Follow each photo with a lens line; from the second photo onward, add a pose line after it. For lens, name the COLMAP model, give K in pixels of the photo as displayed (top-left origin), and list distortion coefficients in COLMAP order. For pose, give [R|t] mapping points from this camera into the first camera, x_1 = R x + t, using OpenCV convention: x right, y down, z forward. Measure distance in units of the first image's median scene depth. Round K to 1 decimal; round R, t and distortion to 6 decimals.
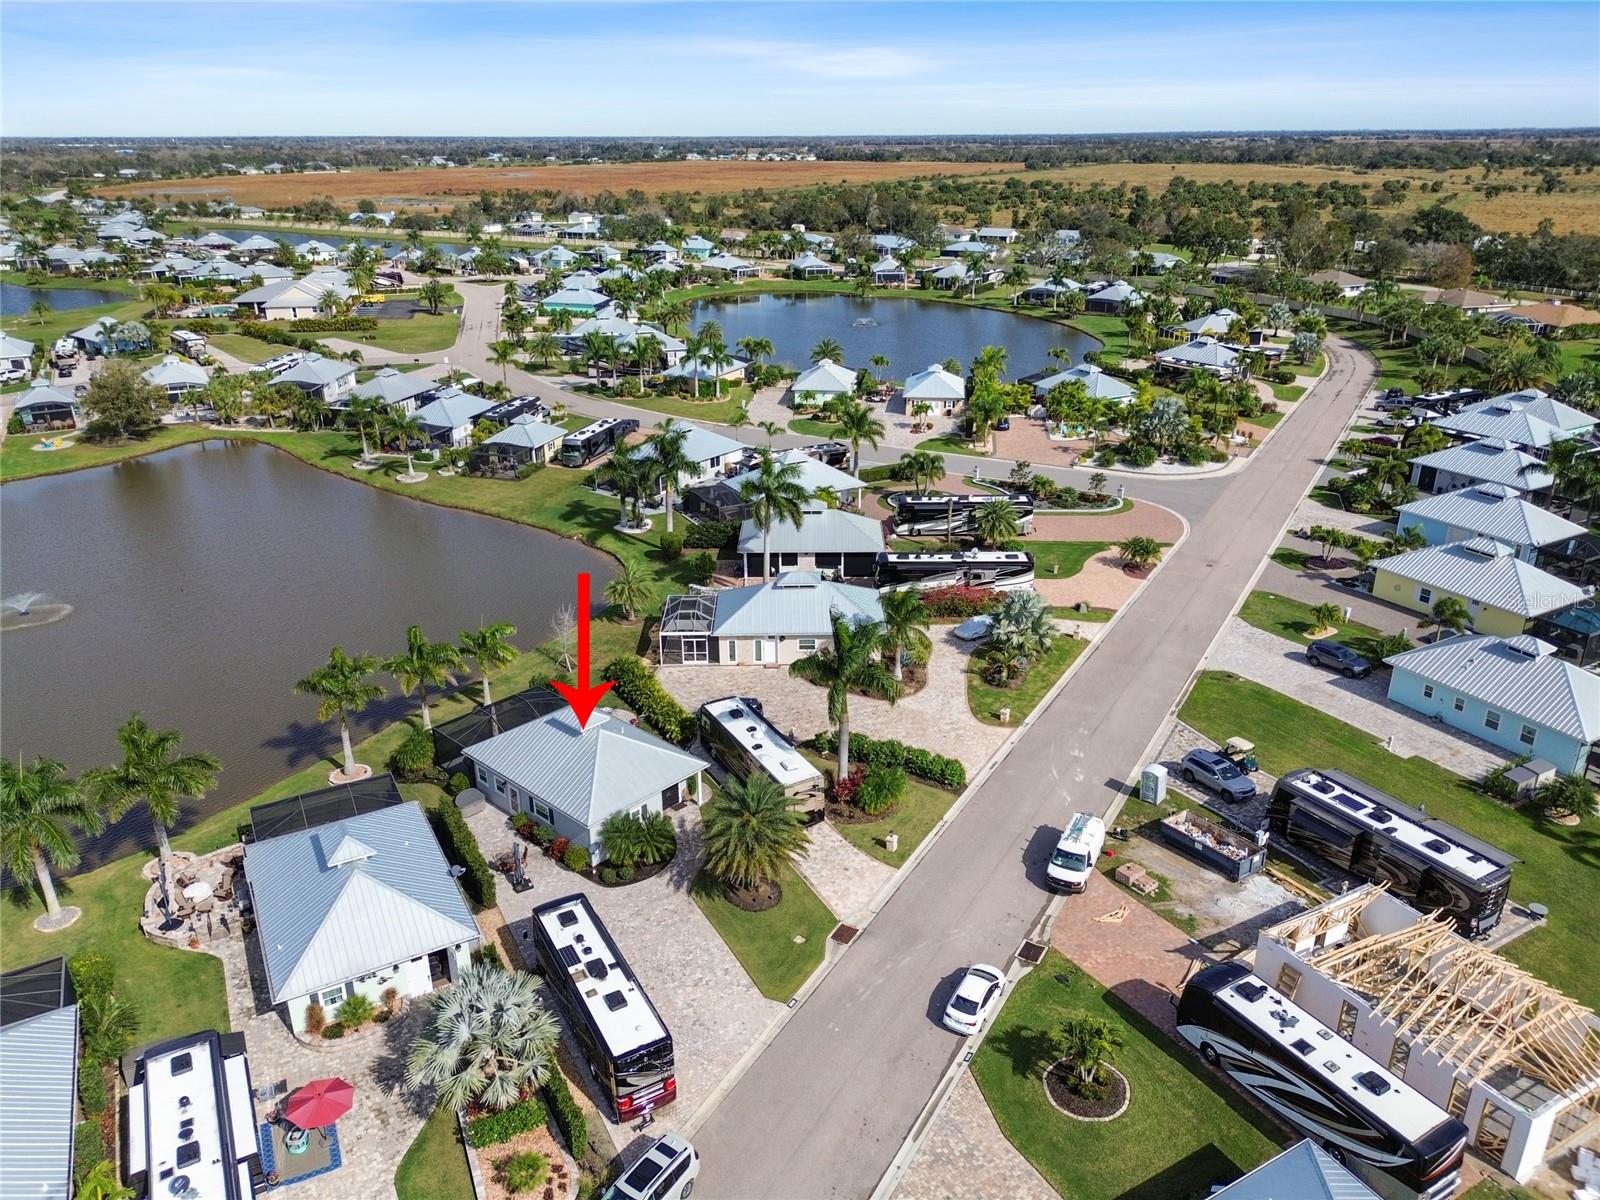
lens RADIAL K [[1118.5, 0, 800.0], [0, 1118.5, 600.0], [0, 0, 1]] dist [0.008428, -0.002602]
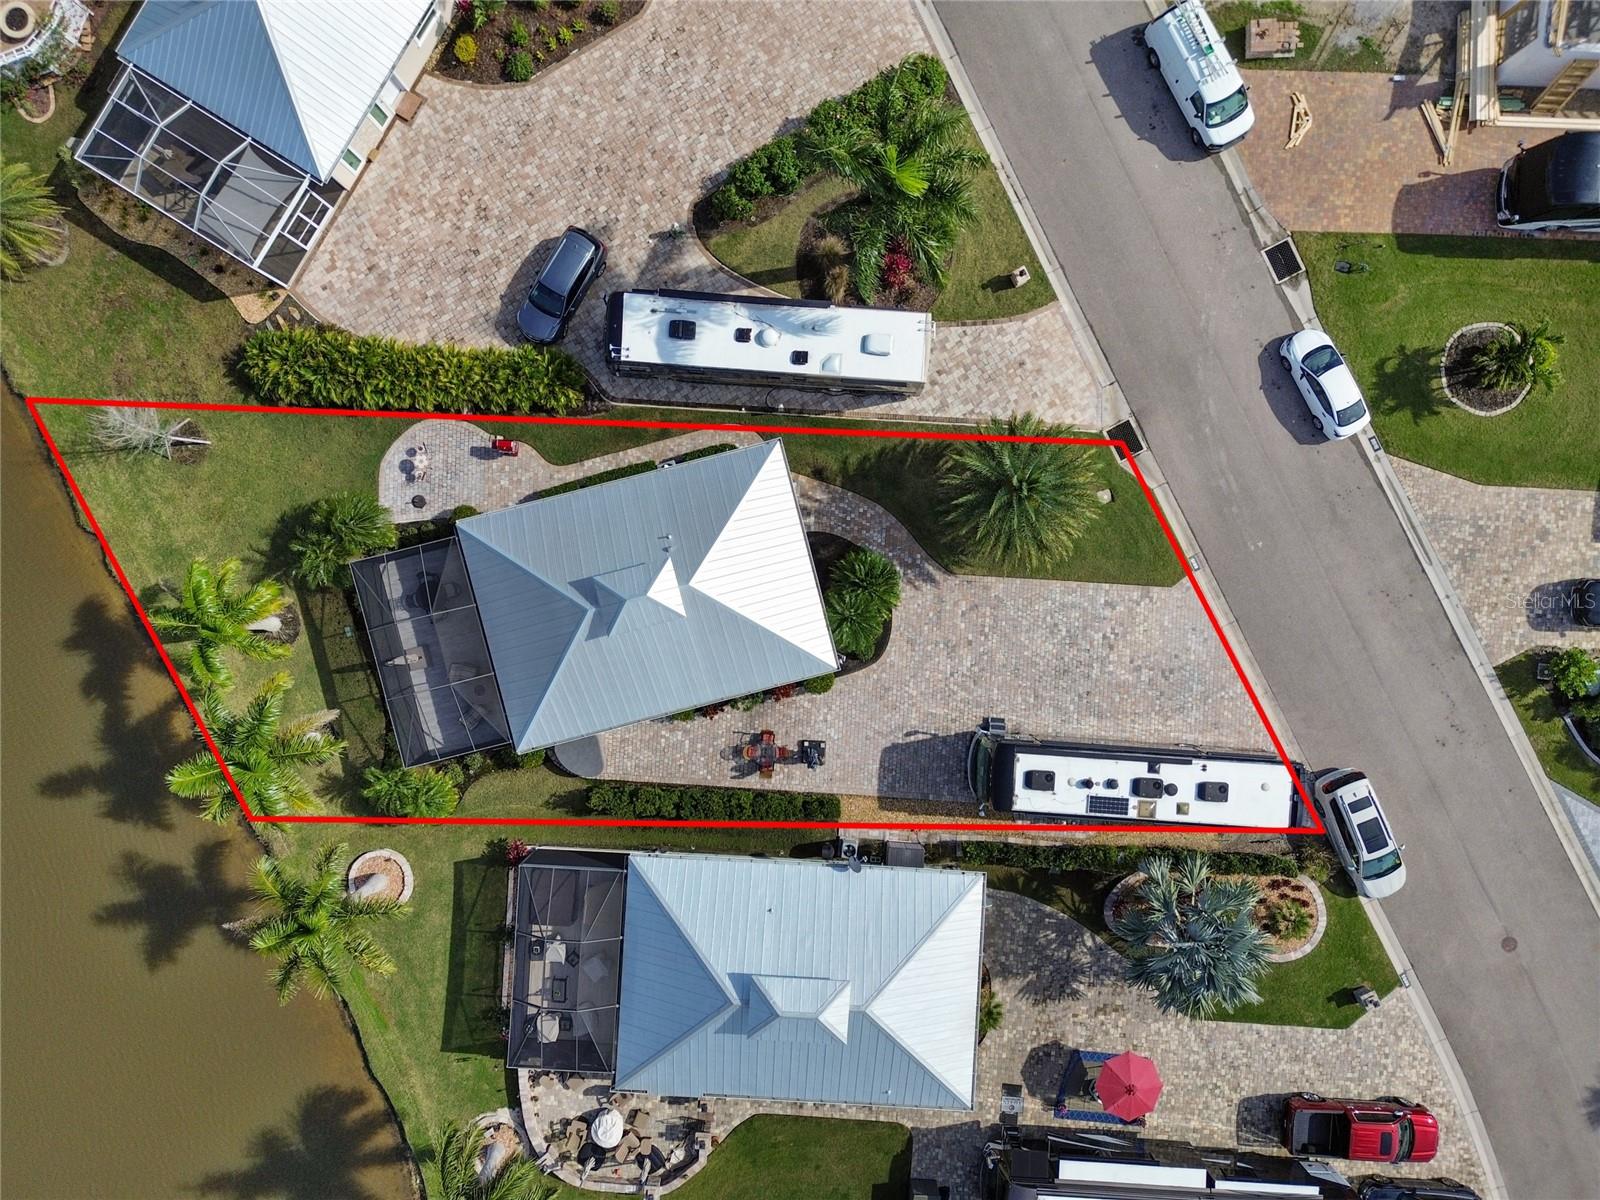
lens RADIAL K [[1118.5, 0, 800.0], [0, 1118.5, 600.0], [0, 0, 1]] dist [0.008428, -0.002602]
pose [[0.540222, -0.841282, -0.020090, -0.185583], [0.332043, 0.191161, 0.923691, -0.549636], [-0.773244, -0.505669, 0.382611, 0.944090]]
